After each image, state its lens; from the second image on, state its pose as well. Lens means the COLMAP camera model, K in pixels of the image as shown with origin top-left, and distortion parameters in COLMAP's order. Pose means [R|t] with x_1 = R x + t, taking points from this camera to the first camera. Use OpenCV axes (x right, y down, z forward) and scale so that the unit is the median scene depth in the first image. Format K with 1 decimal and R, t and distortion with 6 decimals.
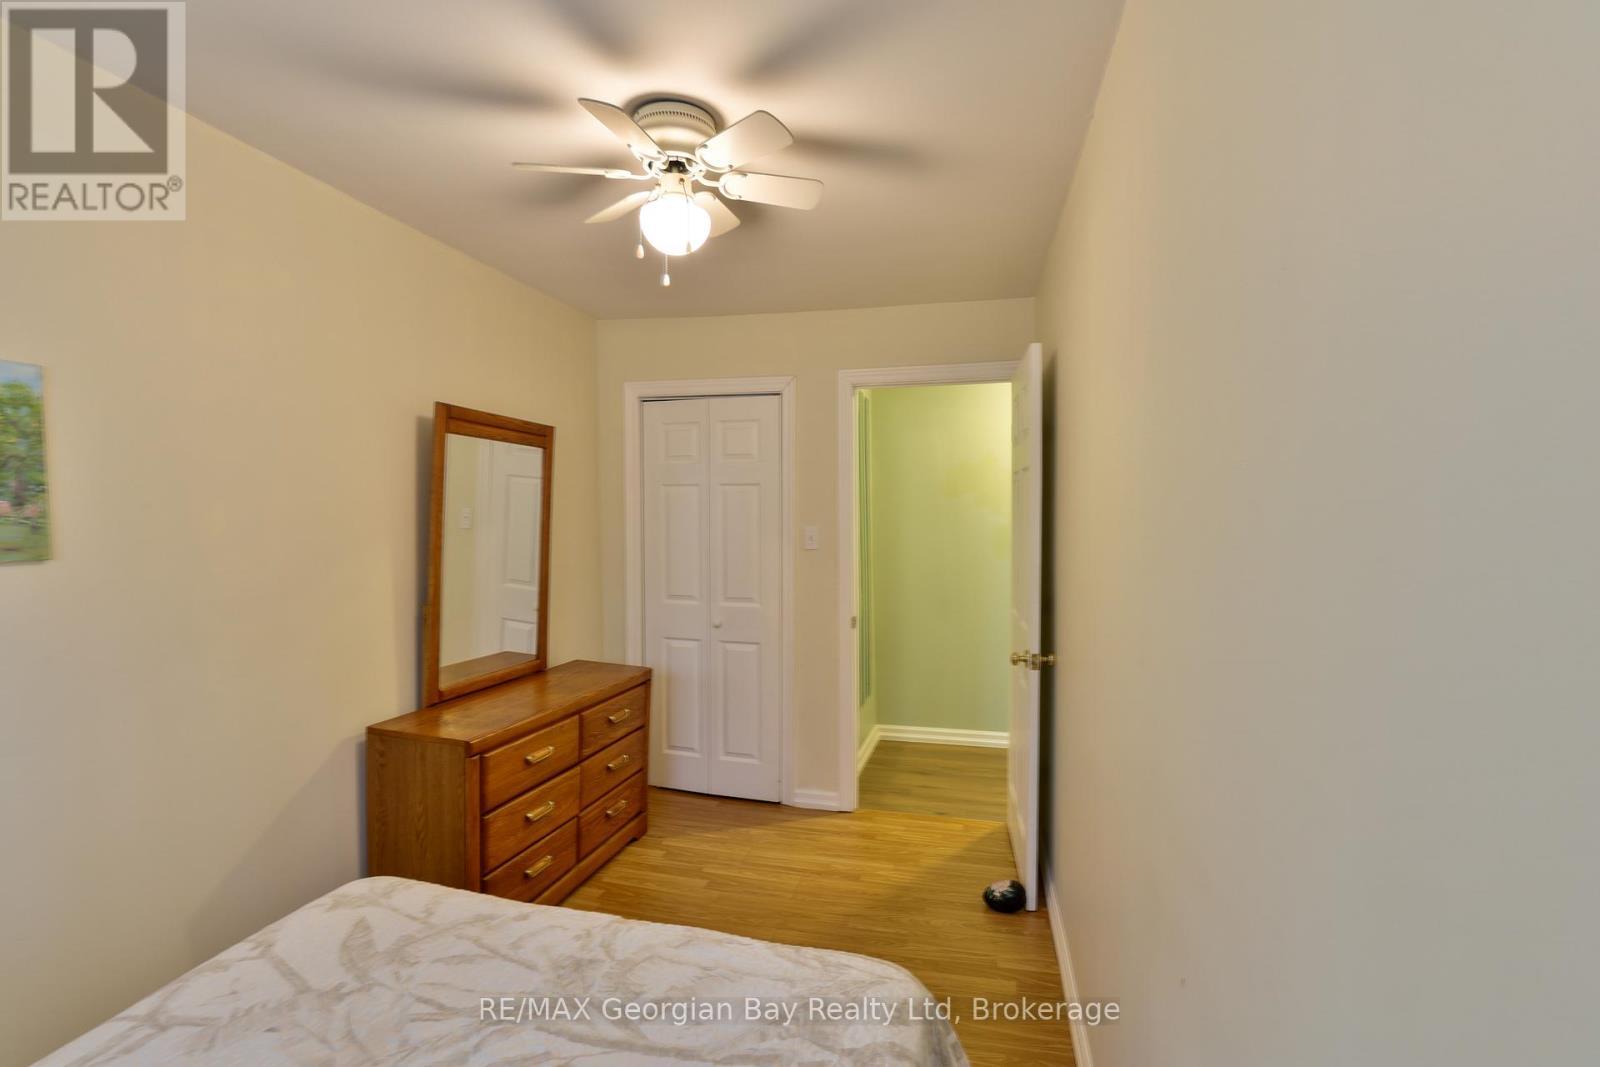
lens RADIAL K [[752.6, 0, 793.0], [0, 752.6, 534.3], [0, 0, 1]] dist [-0.024769, 0.002649]
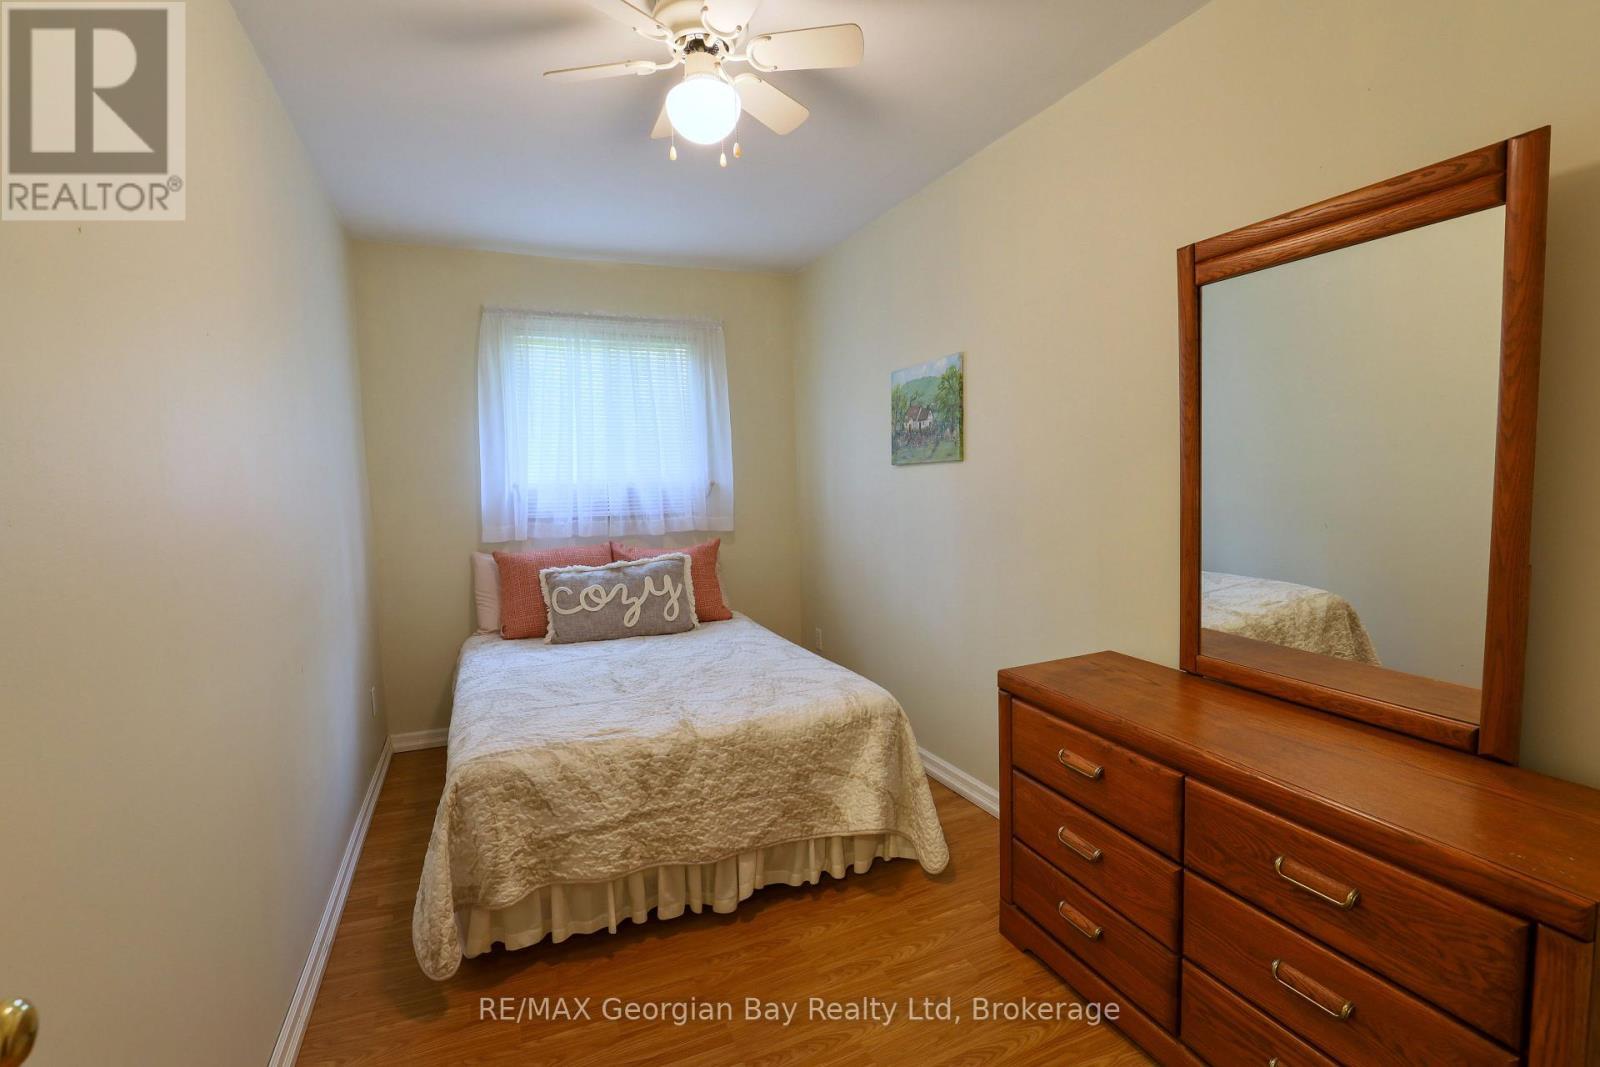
lens RADIAL K [[752.6, 0, 792.6], [0, 752.6, 535.9], [0, 0, 1]] dist [-0.024769, 0.002649]
pose [[-0.802176, 0.069303, -0.593052, 0.261890], [0.010842, 0.994768, 0.101582, 0.016554], [0.596989, 0.075057, -0.798731, 1.380199]]
